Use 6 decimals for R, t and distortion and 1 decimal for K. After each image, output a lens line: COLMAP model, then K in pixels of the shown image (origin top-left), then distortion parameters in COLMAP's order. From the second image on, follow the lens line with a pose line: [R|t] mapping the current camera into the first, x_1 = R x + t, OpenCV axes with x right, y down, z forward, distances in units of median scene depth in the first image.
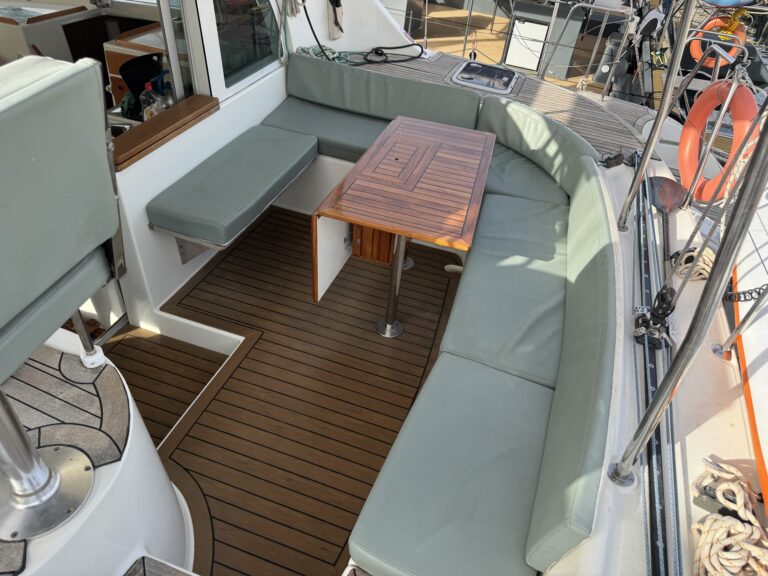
lens RADIAL K [[542.1, 0, 384.0], [0, 542.1, 288.0], [0, 0, 1]] dist [0.082234, -0.123050]
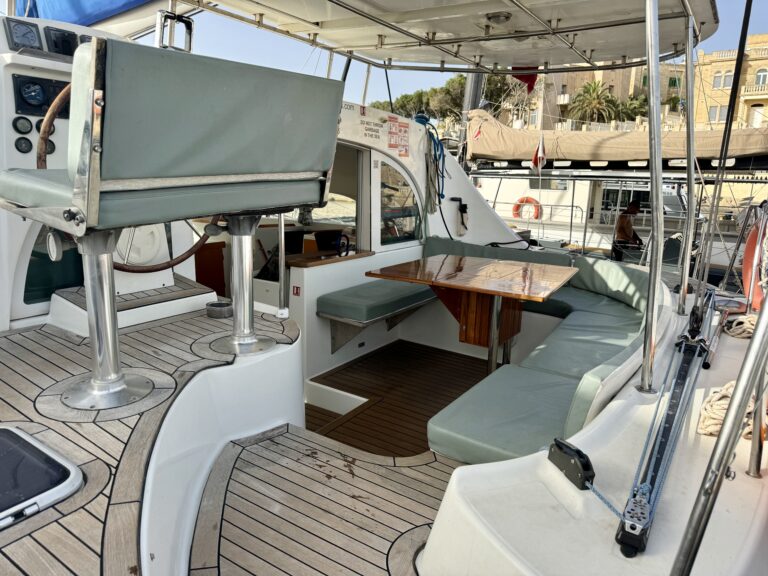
lens RADIAL K [[542.1, 0, 384.0], [0, 542.1, 288.0], [0, 0, 1]] dist [0.082234, -0.123050]
pose [[0.968730, 0.013388, -0.247756, 0.073315], [-0.130977, 0.875672, -0.464805, 0.376865], [0.210730, 0.482721, 0.850043, -0.156930]]
